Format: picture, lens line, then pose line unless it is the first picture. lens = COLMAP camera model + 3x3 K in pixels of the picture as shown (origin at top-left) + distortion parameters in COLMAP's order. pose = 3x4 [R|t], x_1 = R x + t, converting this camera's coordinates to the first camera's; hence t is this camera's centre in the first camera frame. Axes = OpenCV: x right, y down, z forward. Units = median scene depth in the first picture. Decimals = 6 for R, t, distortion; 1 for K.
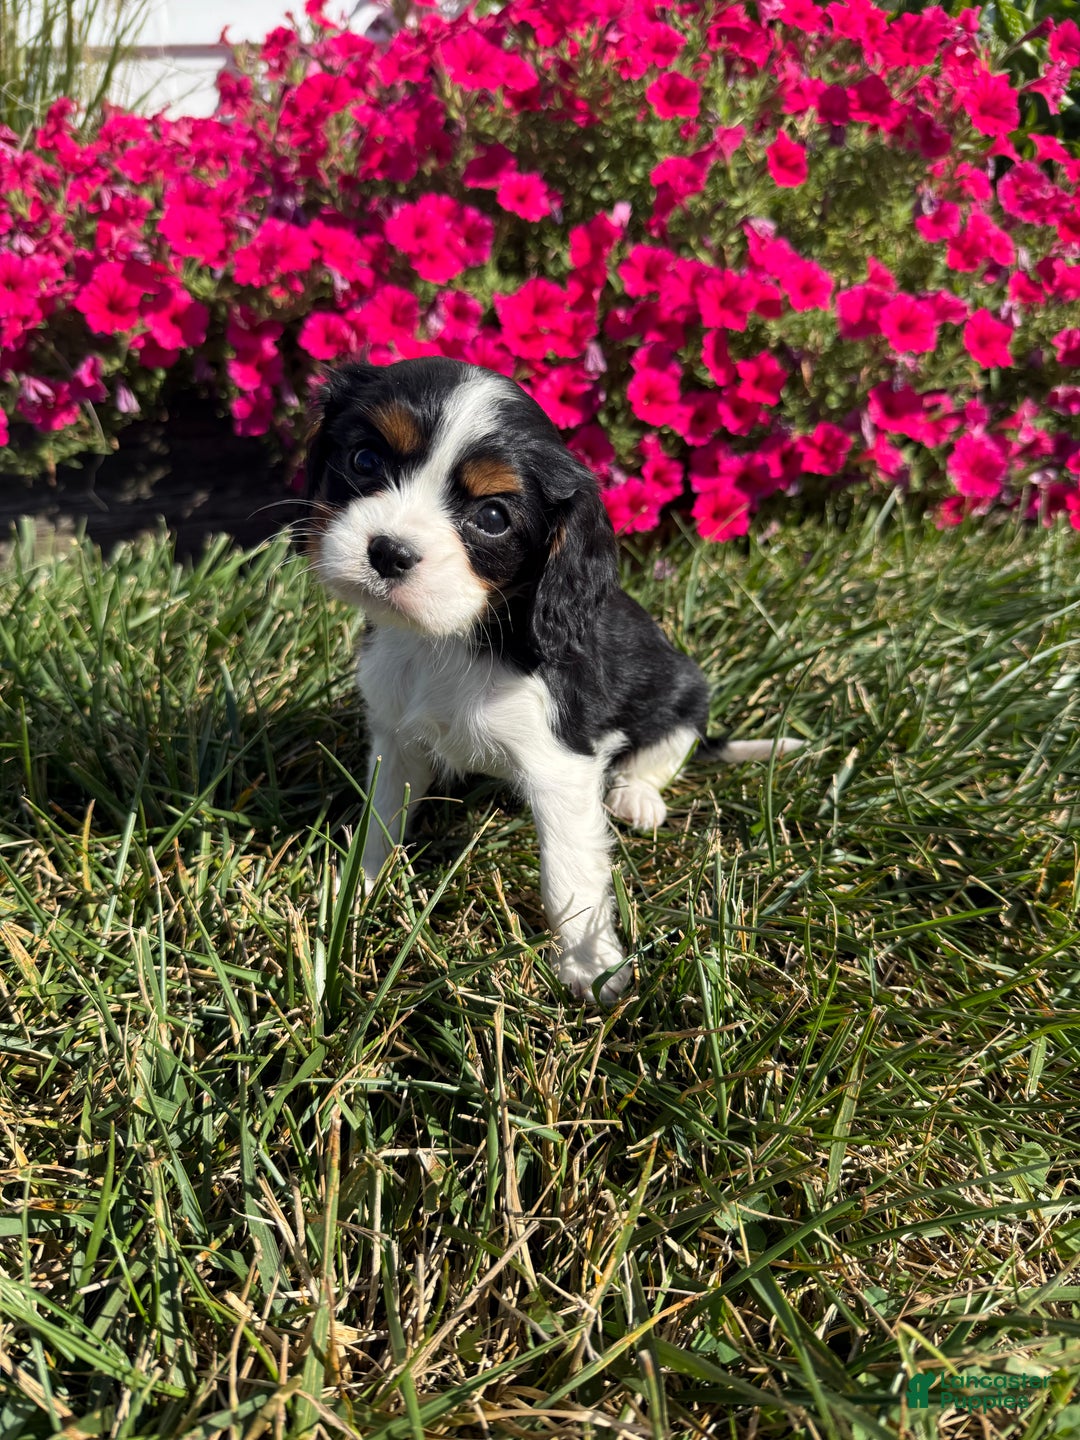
lens RADIAL K [[1098.0, 0, 537.2], [0, 1098.0, 714.5], [0, 0, 1]] dist [-0.026206, -0.007348]
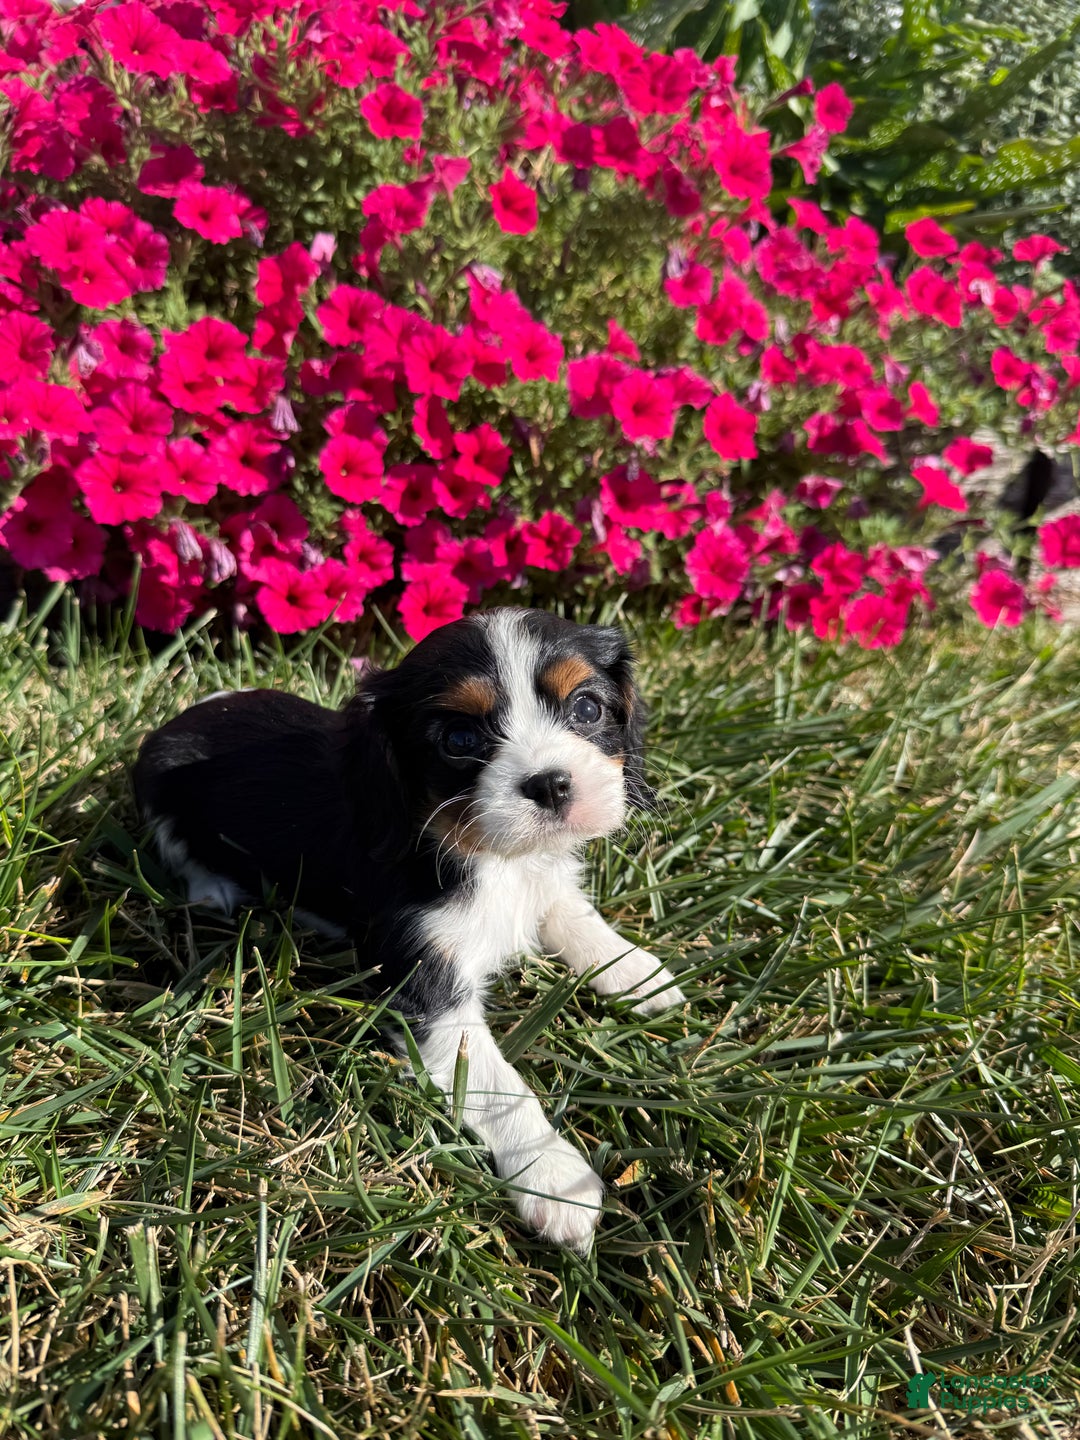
lens RADIAL K [[1098.0, 0, 542.6], [0, 1098.0, 731.7], [0, 0, 1]] dist [-0.026206, -0.007348]
pose [[0.980513, 0.019082, 0.195526, 0.082144], [-0.020046, 0.999795, 0.002956, -0.085547], [-0.195429, -0.006818, 0.980694, 0.131534]]
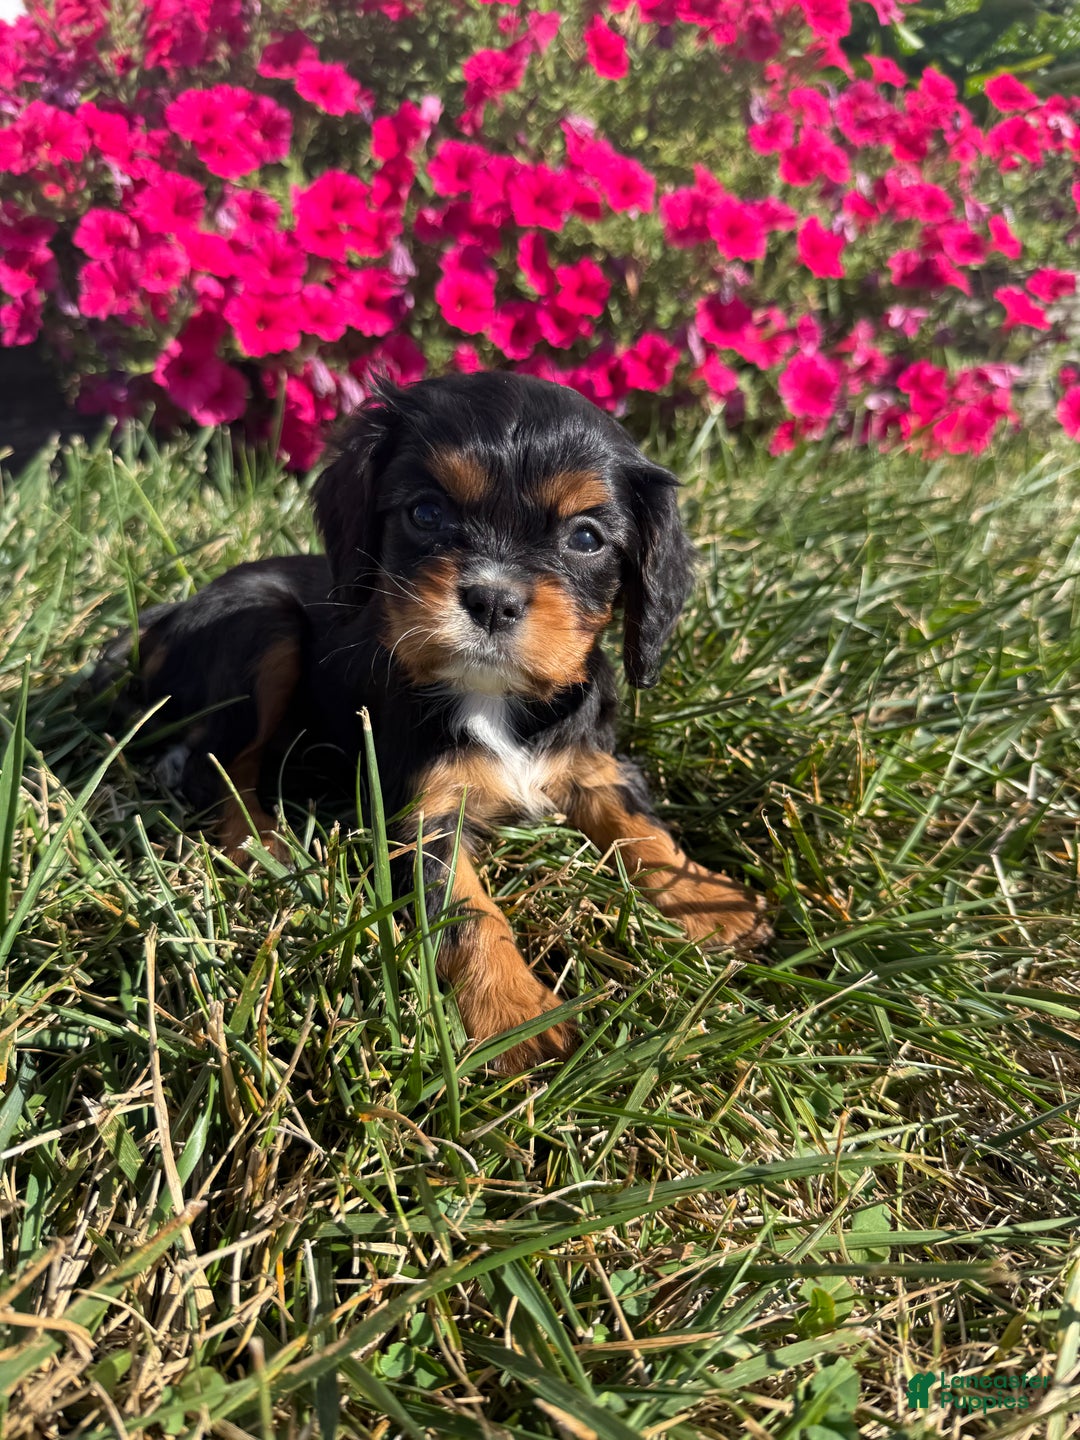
lens RADIAL K [[1098.0, 0, 546.0], [0, 1098.0, 713.4], [0, 0, 1]] dist [-0.026206, -0.007348]
pose [[0.993674, -0.022764, 0.109967, 0.059402], [0.021059, 0.999640, 0.016640, 0.038005], [-0.110306, -0.014219, 0.993796, 0.067599]]
